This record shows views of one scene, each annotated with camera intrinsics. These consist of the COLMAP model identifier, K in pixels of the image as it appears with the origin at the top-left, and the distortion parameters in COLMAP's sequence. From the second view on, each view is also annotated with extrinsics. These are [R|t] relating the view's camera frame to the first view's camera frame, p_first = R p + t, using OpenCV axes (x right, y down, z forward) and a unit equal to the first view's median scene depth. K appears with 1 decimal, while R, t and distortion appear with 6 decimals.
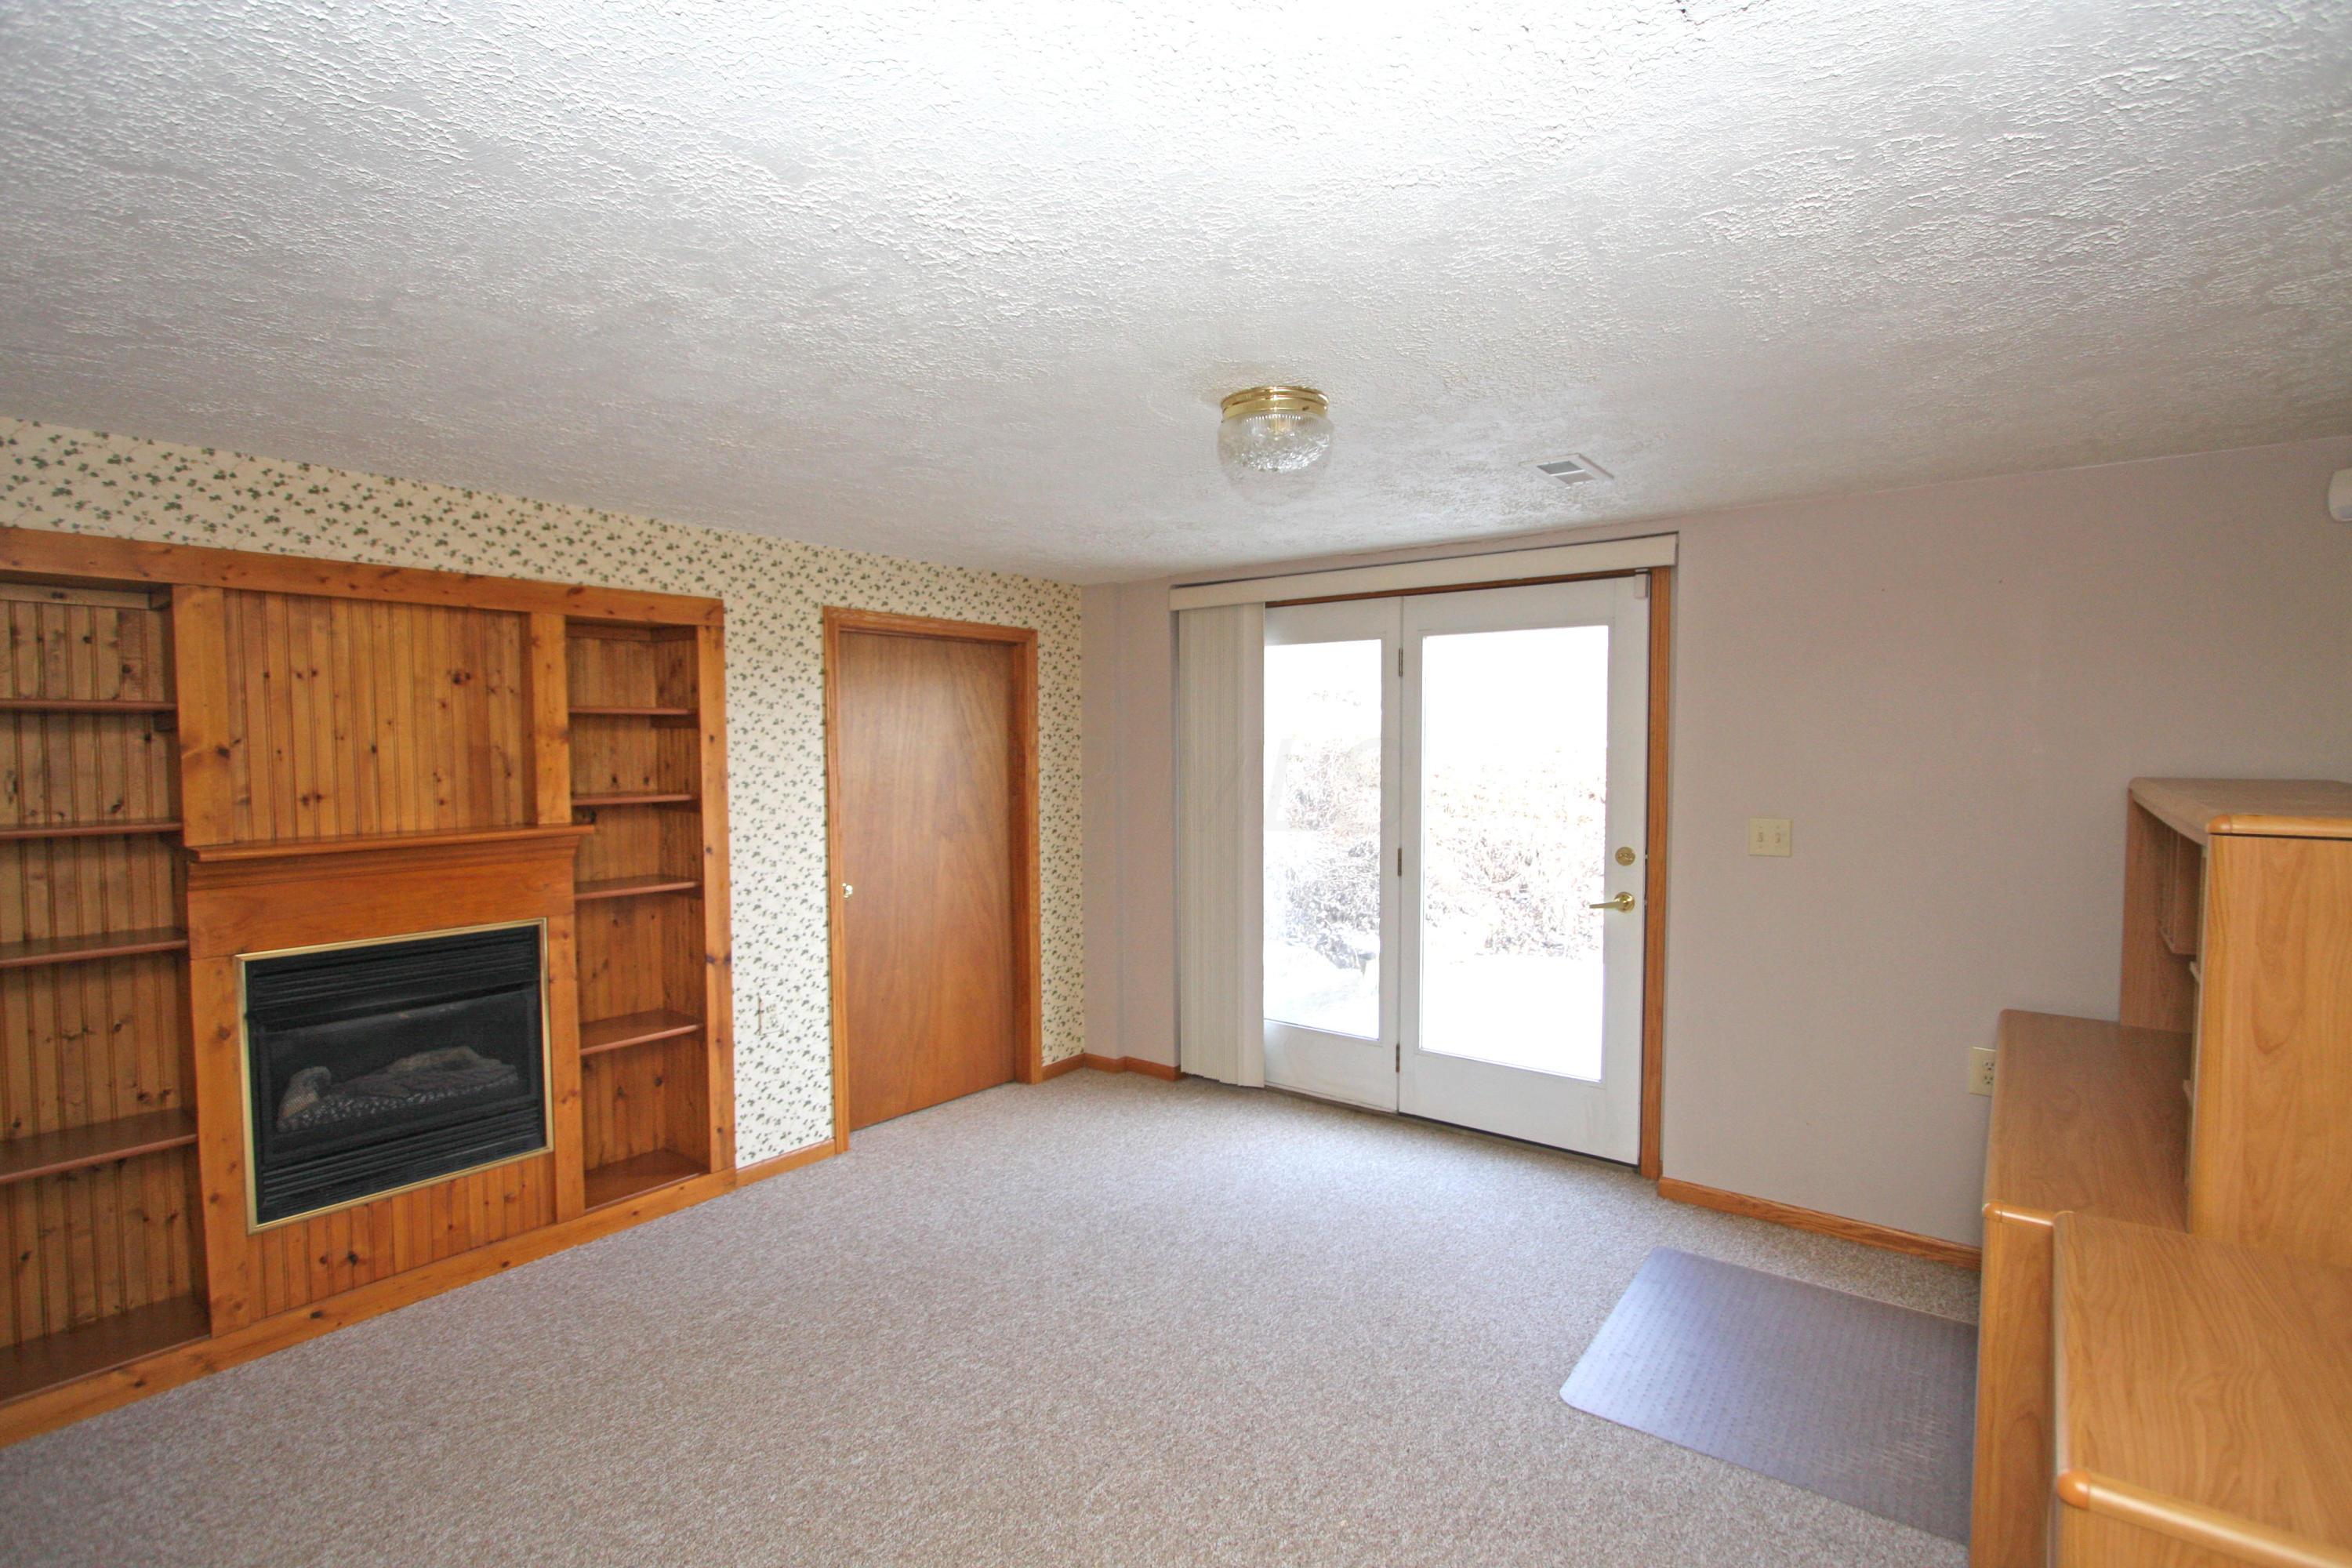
lens RADIAL K [[1126.2, 0, 1182.5], [0, 1126.2, 786.6], [0, 0, 1]] dist [-0.012659, 0.000378]
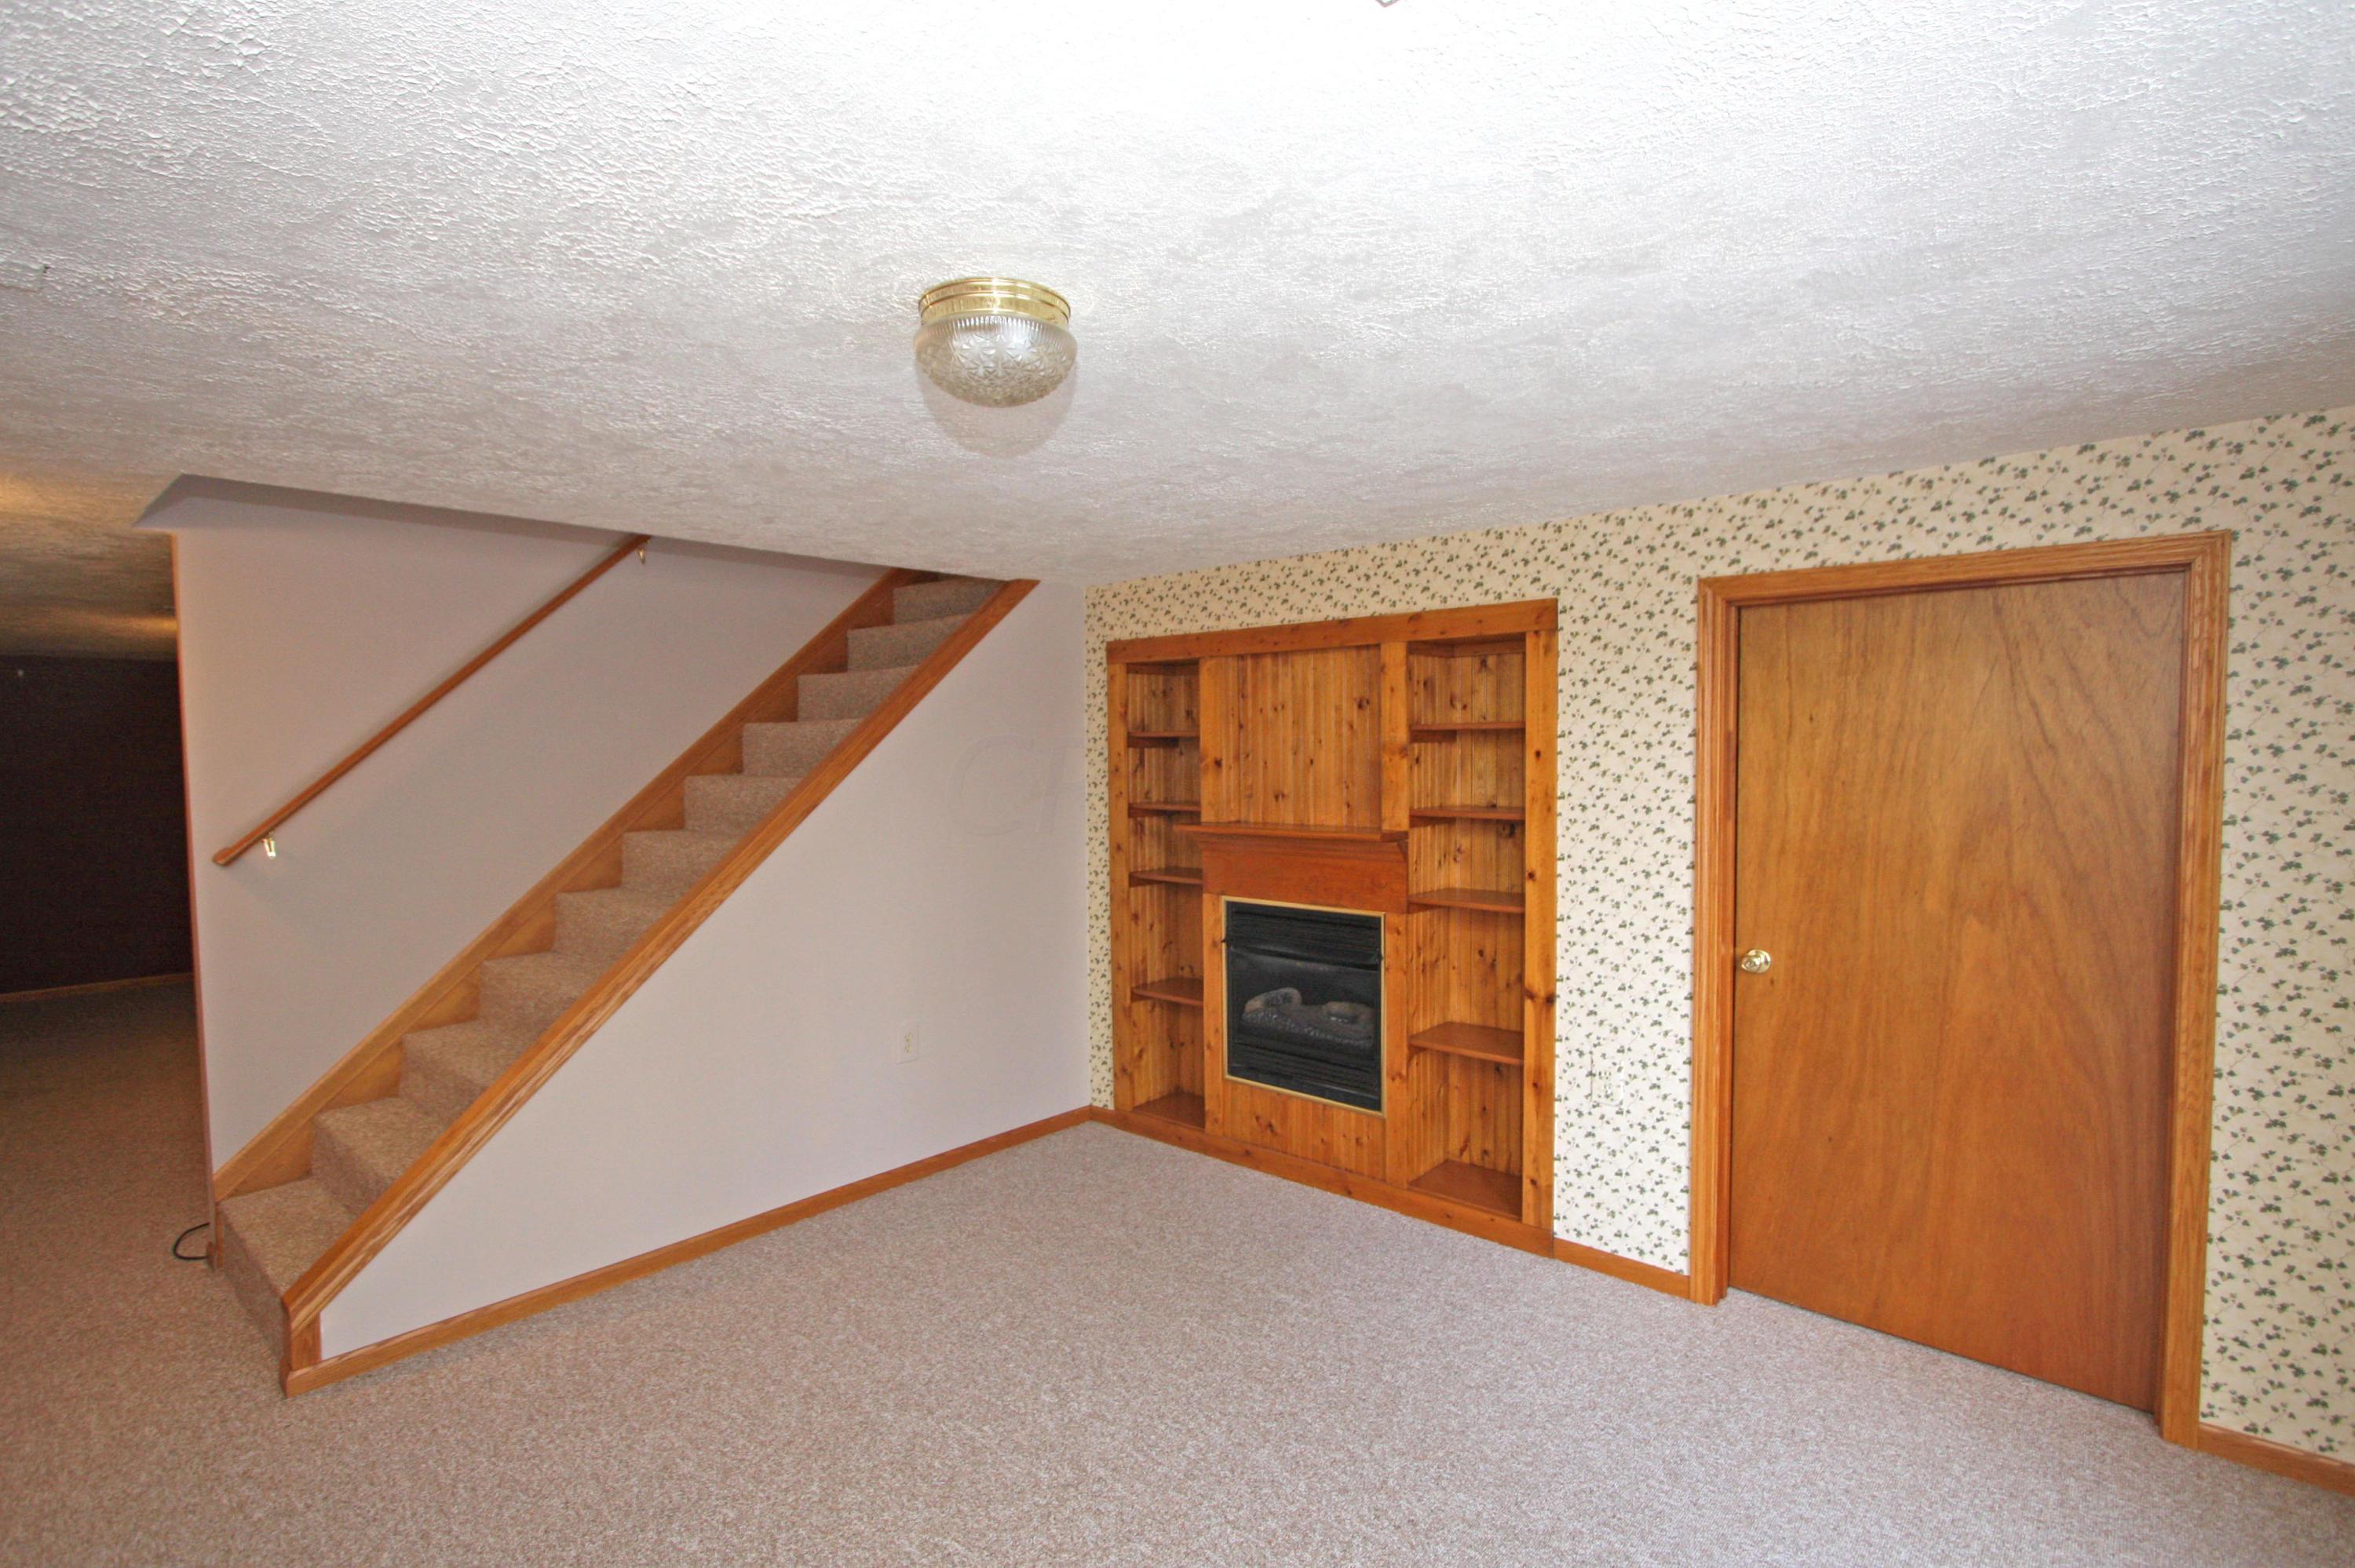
lens RADIAL K [[1115.6, 0, 1206.6], [0, 1115.6, 817.0], [0, 0, 1]] dist [-0.015540, 0.000220]
pose [[-0.066141, 0.055467, -0.996267, 0.497606], [-0.042772, 0.997378, 0.058368, -0.032974], [0.996893, 0.046473, -0.063595, 0.787182]]
